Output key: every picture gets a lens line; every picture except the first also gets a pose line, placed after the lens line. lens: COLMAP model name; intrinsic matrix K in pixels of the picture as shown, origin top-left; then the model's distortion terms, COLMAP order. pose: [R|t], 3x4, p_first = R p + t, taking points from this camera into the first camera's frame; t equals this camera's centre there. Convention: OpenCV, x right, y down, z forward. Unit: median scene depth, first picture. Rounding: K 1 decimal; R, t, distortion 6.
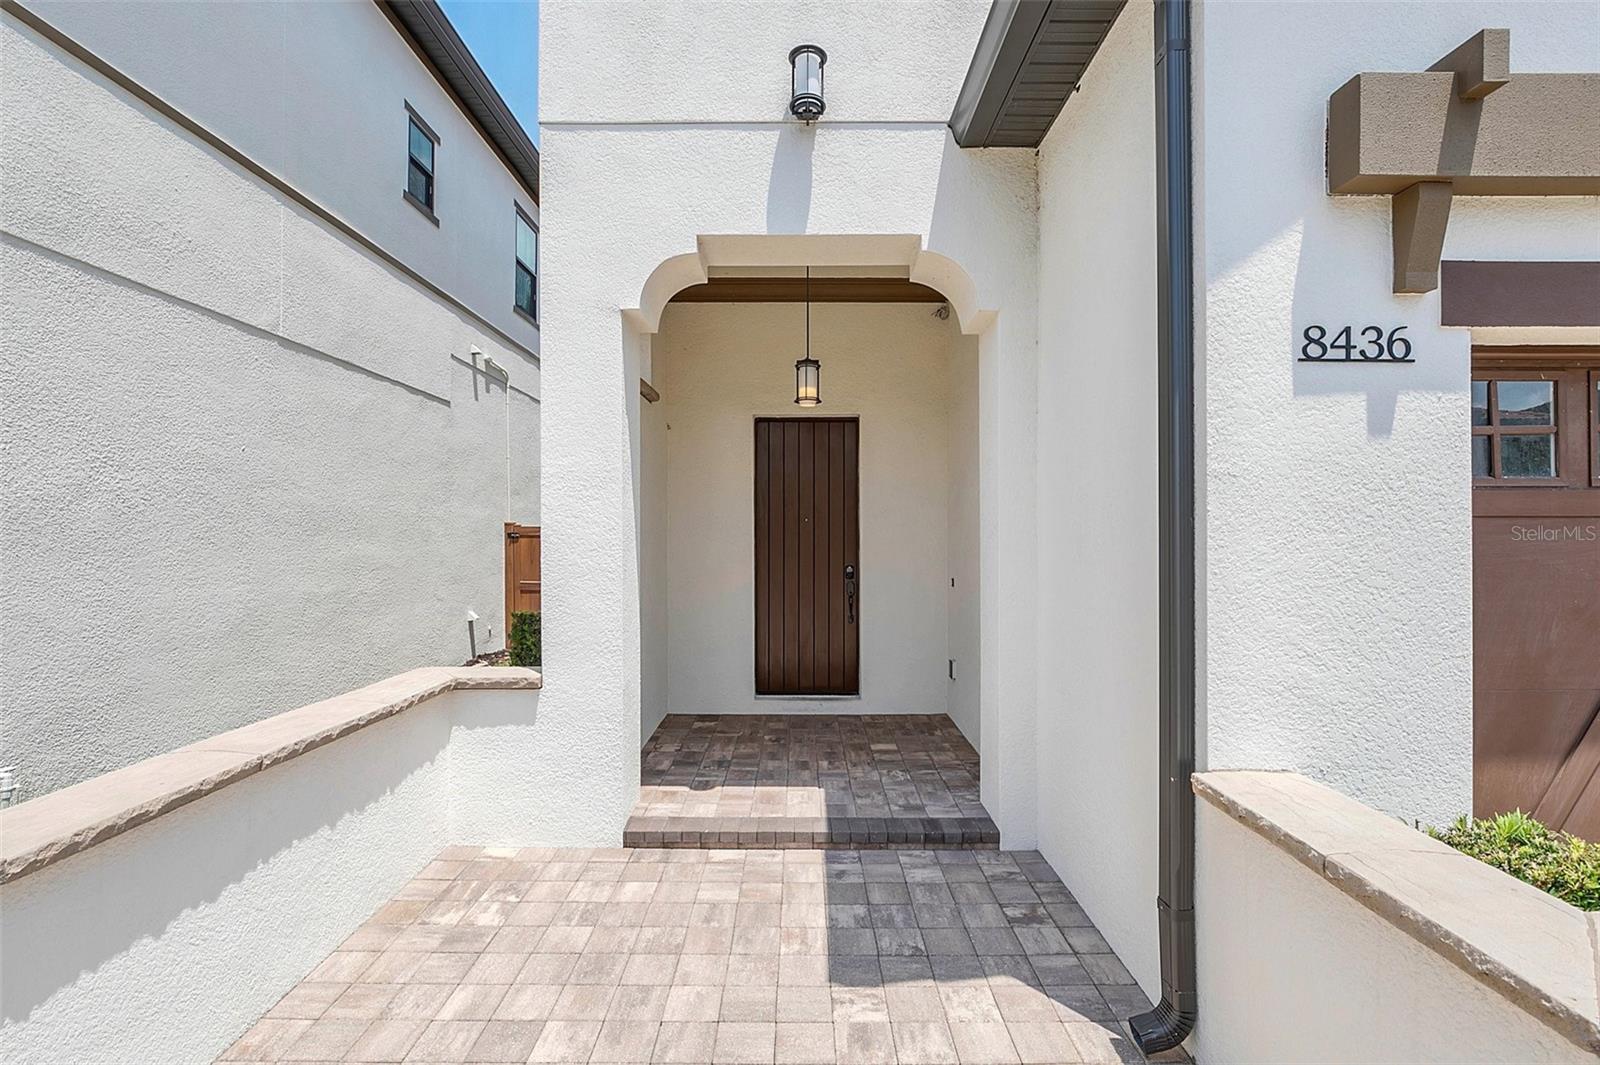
lens RADIAL K [[727.4, 0, 800.0], [0, 727.4, 532.5], [0, 0, 1]] dist [-0.000780, 0.000187]
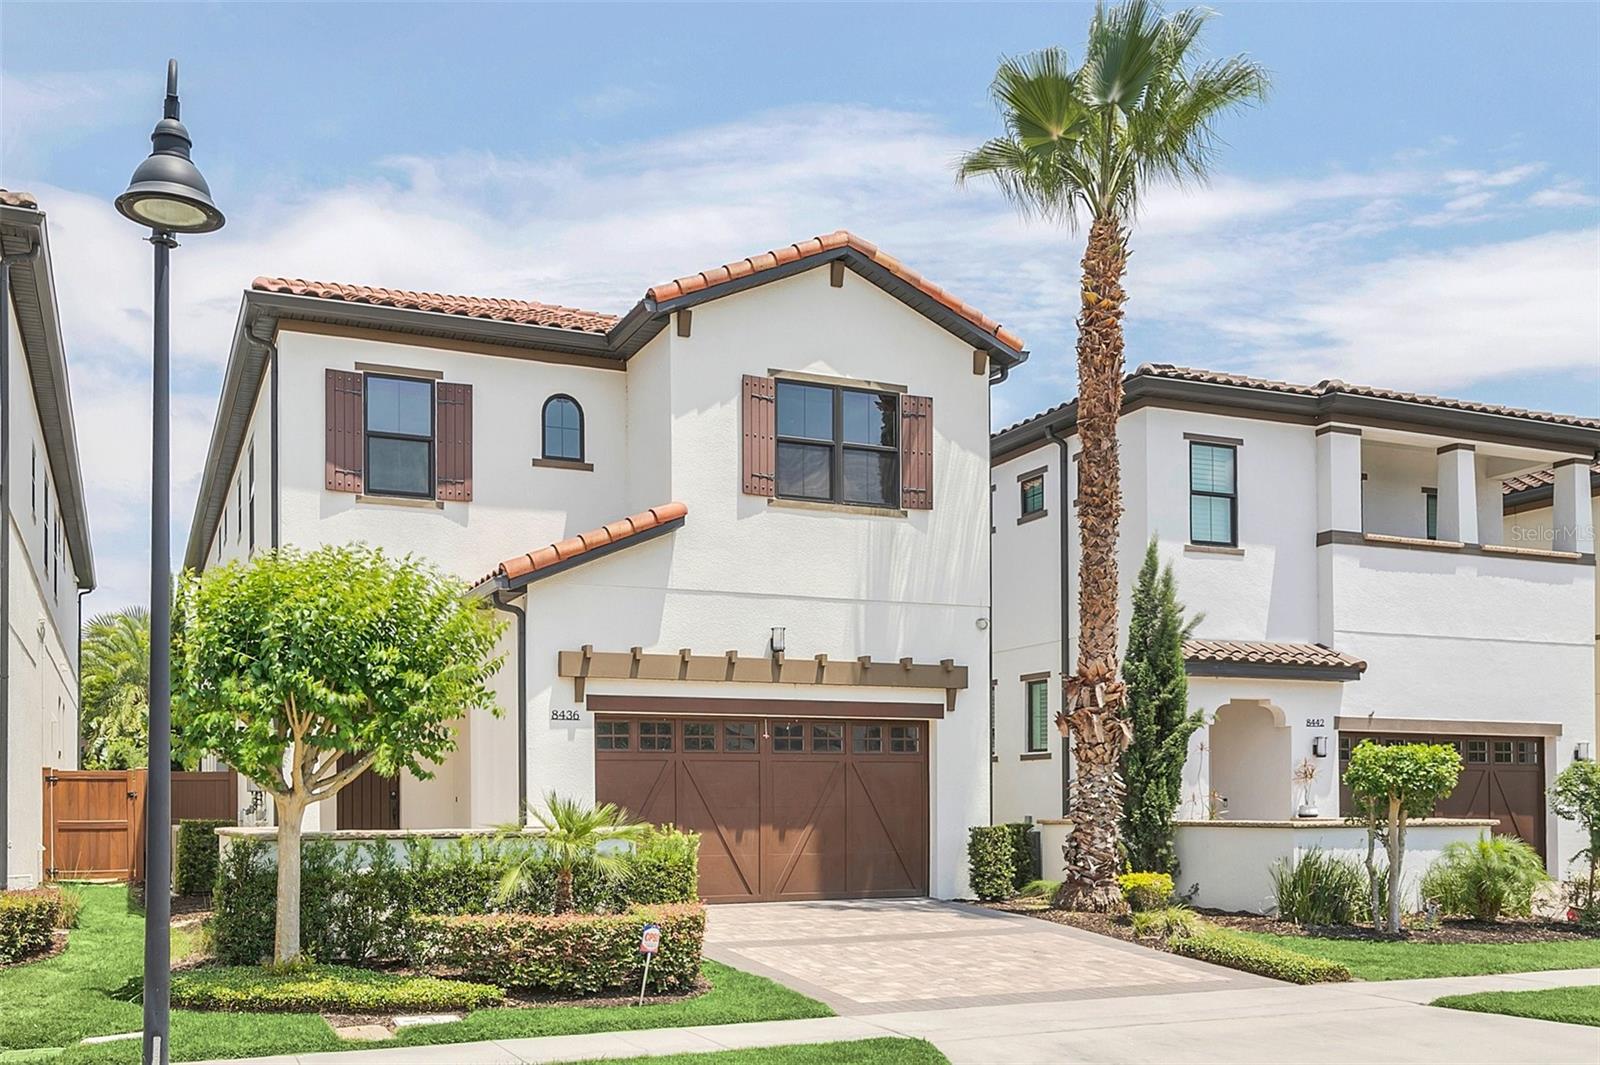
lens RADIAL K [[1683.8, 0, 800.0], [0, 1683.8, 532.5], [0, 0, 1]] dist [0.017100, 0.000566]
pose [[0.915027, 0.055661, 0.399533, -1.758516], [0.008405, 0.987589, -0.156836, 0.201858], [-0.403304, 0.146867, 0.903203, -7.848234]]
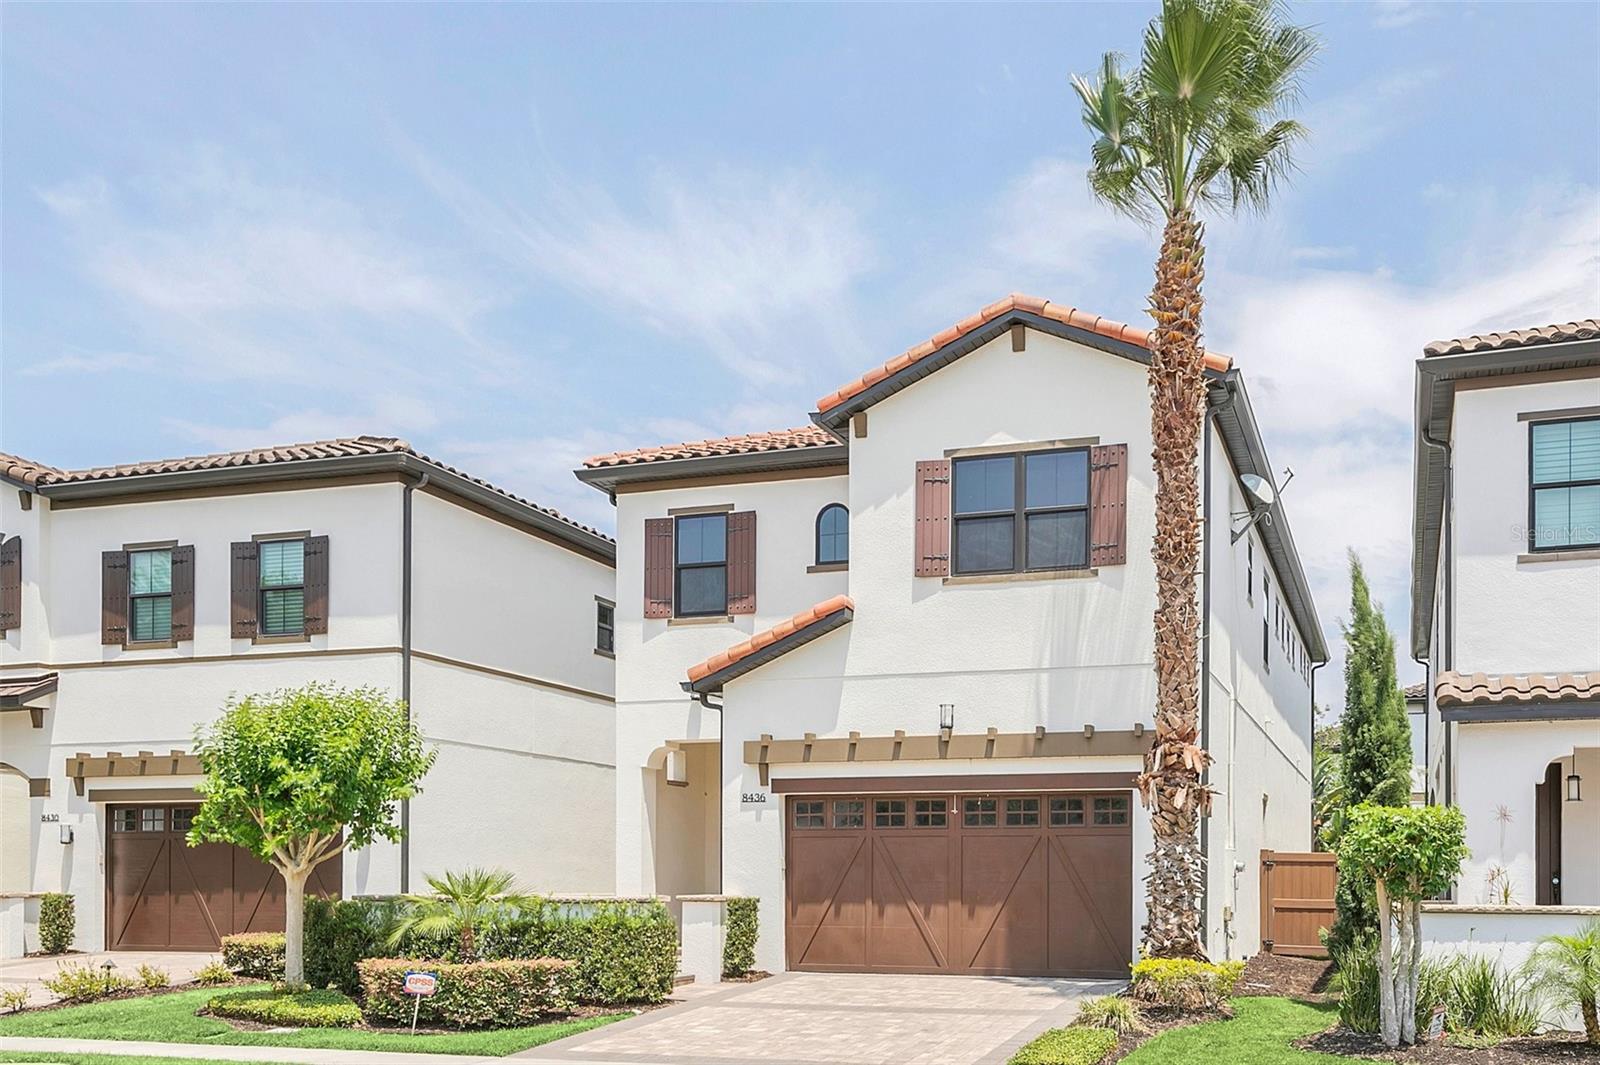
lens RADIAL K [[1713.1, 0, 802.6], [0, 1713.1, 602.4], [0, 0, 1]] dist [0.003554, 0.233406]
pose [[0.911484, -0.066833, -0.405869, 5.334527], [-0.000314, 0.986599, -0.163166, 0.266058], [0.411335, 0.148850, 0.899248, -8.401705]]
